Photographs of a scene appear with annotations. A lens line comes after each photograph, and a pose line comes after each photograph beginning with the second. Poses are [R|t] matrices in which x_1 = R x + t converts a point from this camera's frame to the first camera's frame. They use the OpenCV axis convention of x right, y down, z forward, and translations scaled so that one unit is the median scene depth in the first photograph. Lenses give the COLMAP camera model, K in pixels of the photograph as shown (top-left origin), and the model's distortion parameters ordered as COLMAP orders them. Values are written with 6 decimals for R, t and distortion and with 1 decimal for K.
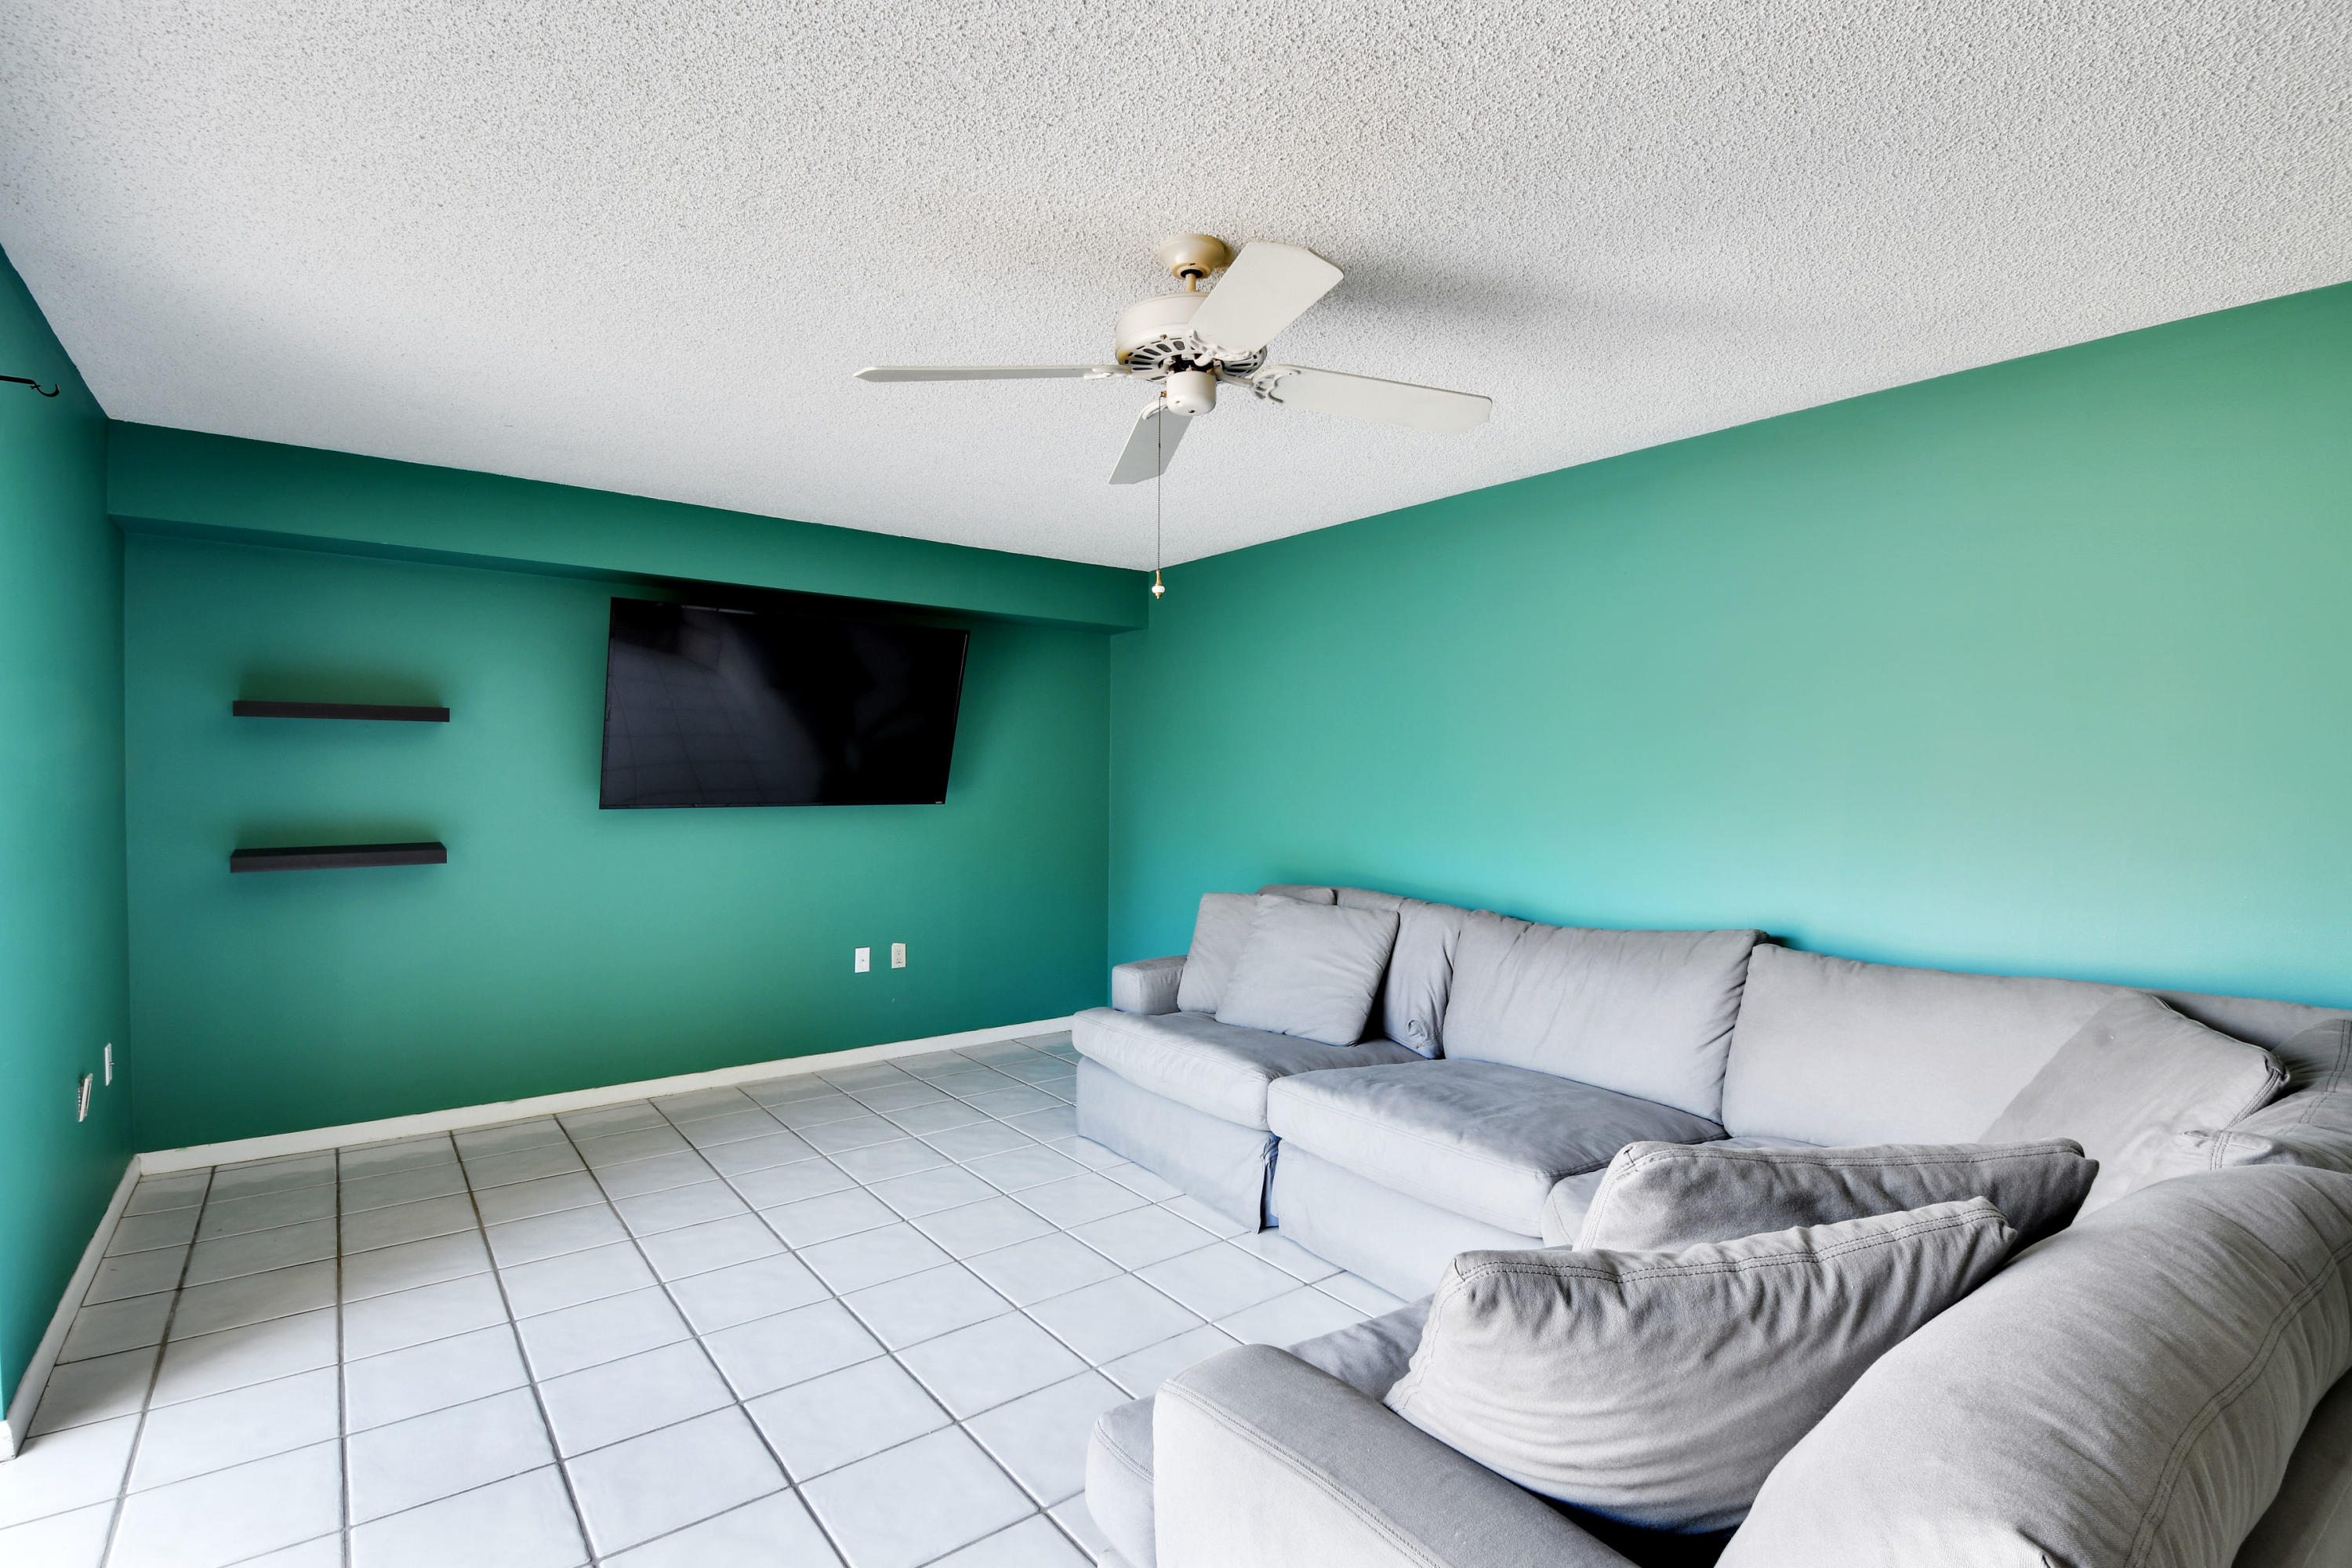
lens RADIAL K [[1121.6, 0, 1159.5], [0, 1121.6, 783.2], [0, 0, 1]] dist [-0.010811, -0.007756]
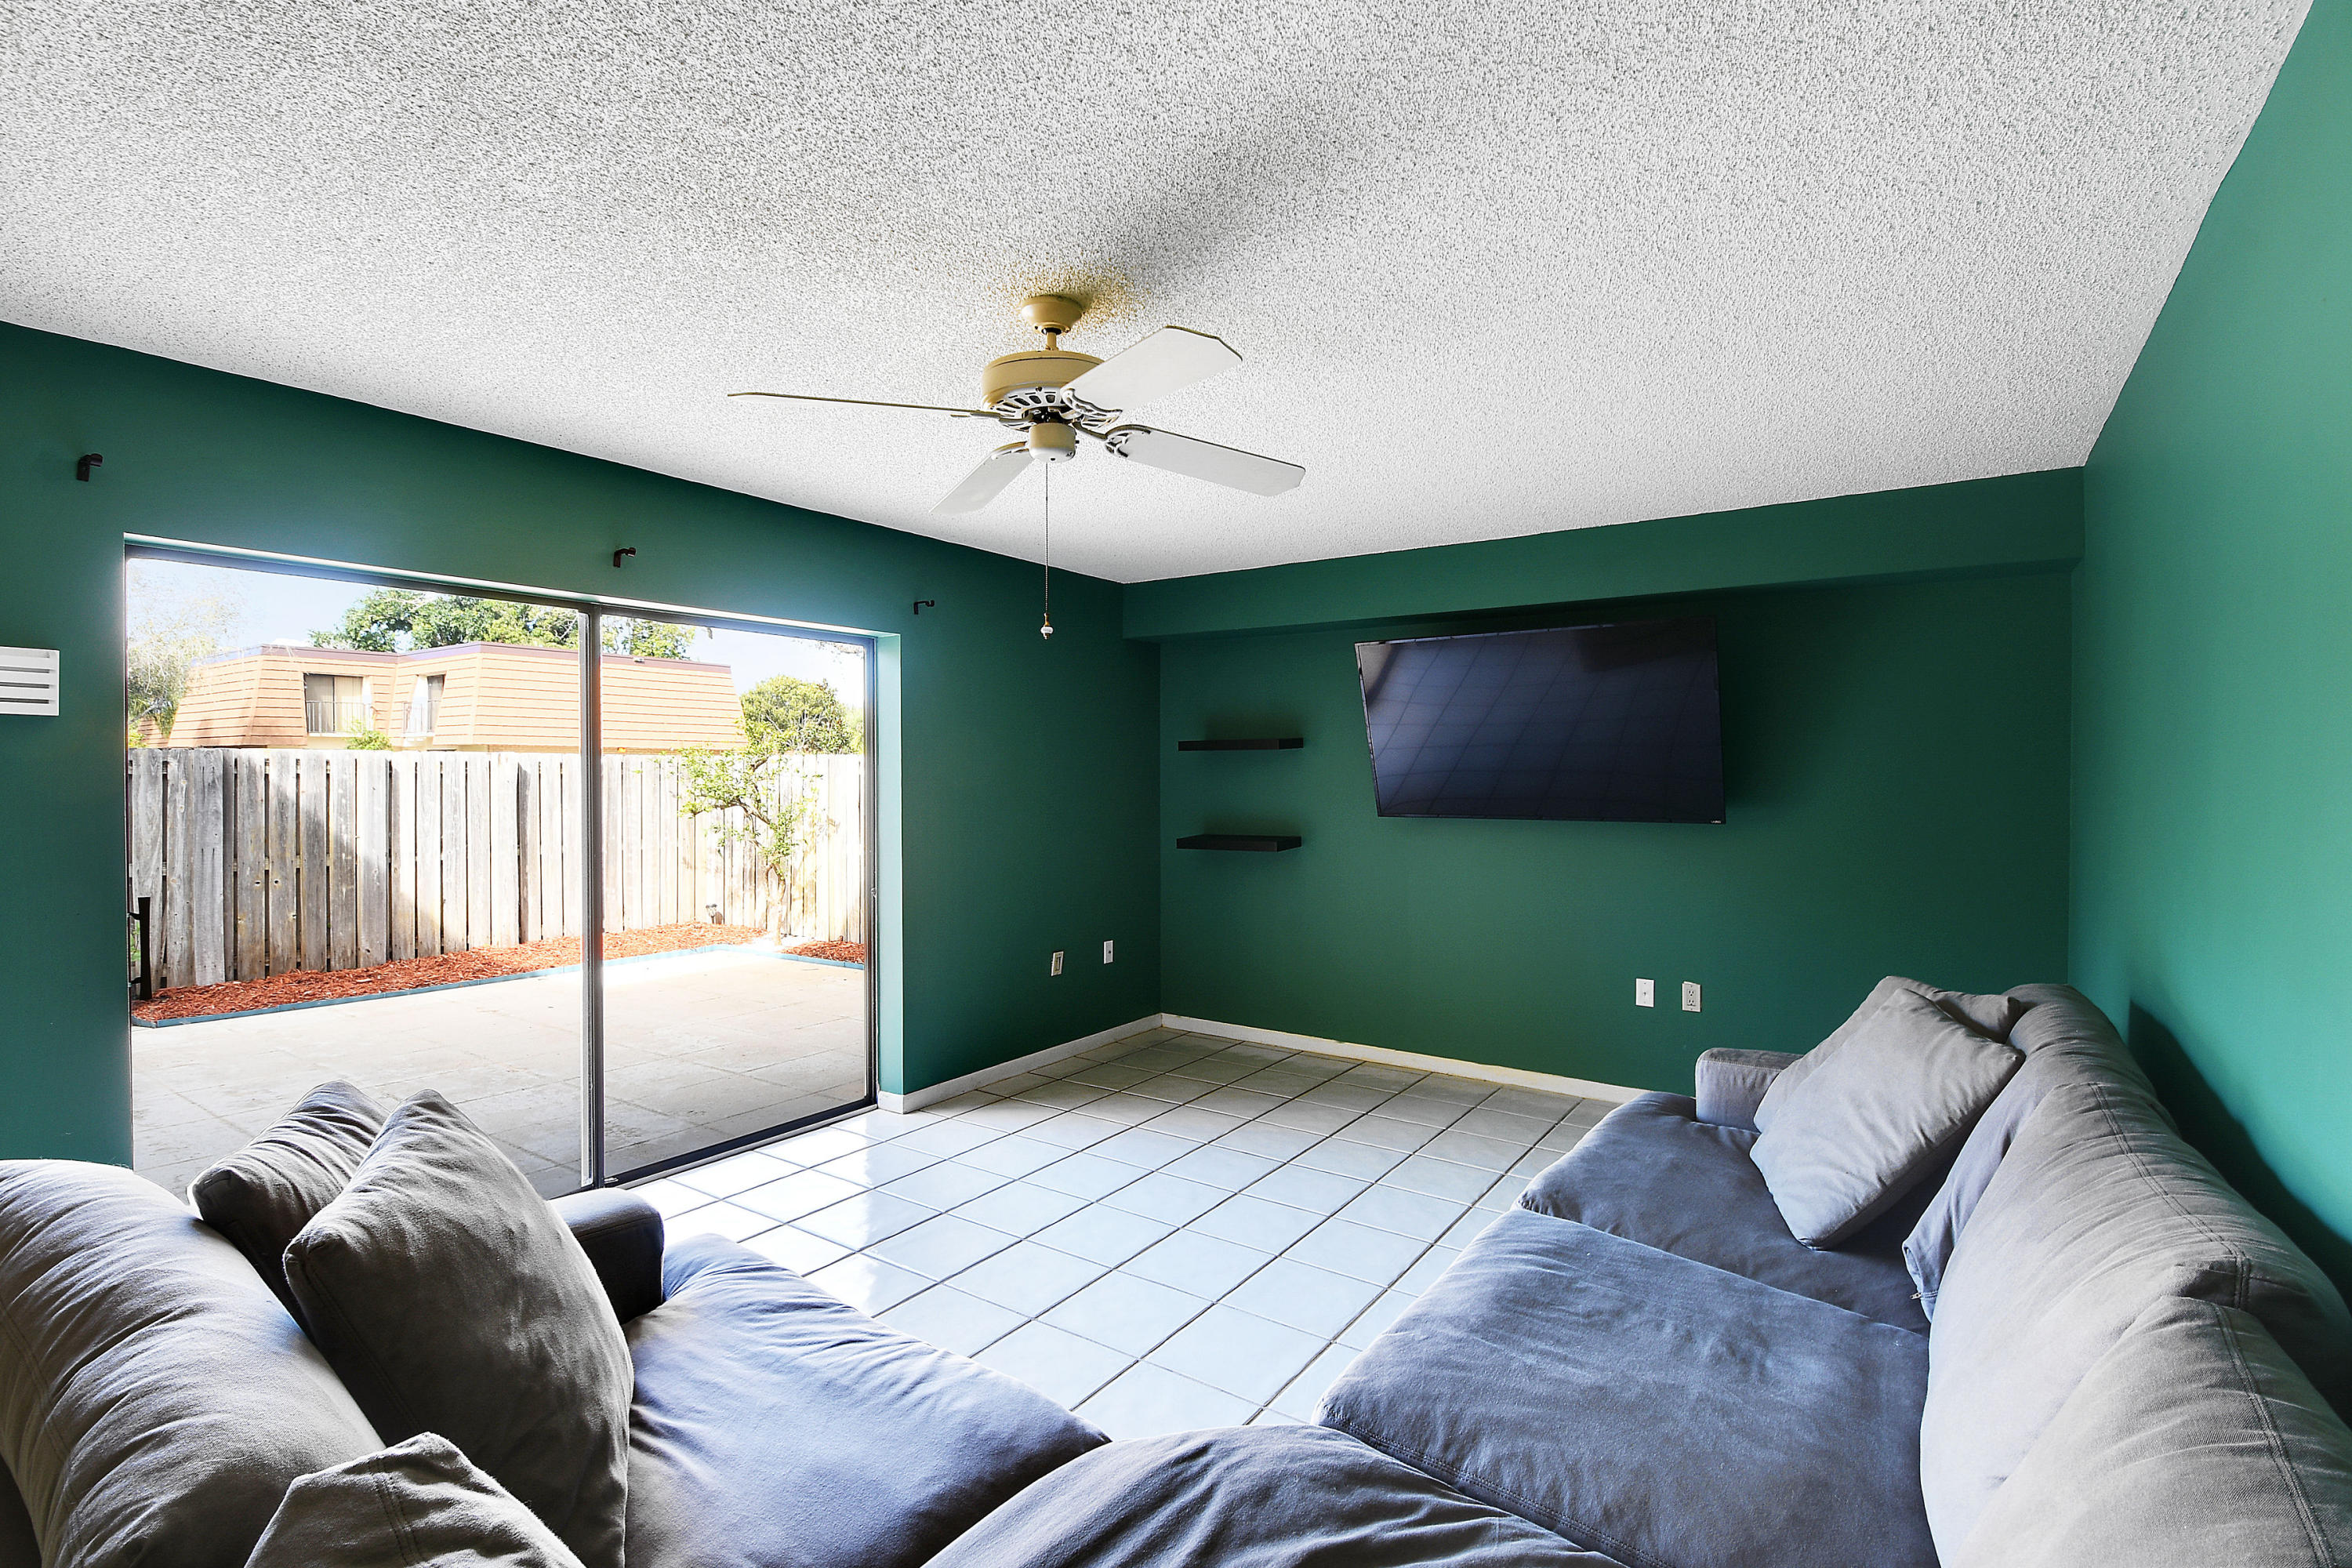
lens RADIAL K [[1121.6, 0, 1183.9], [0, 1121.6, 771.4], [0, 0, 1]] dist [-0.010811, -0.007756]
pose [[0.284816, -0.003187, -0.958577, 0.642069], [-0.008263, 0.999949, -0.005779, -0.018076], [0.958546, 0.009566, 0.284776, 0.483121]]
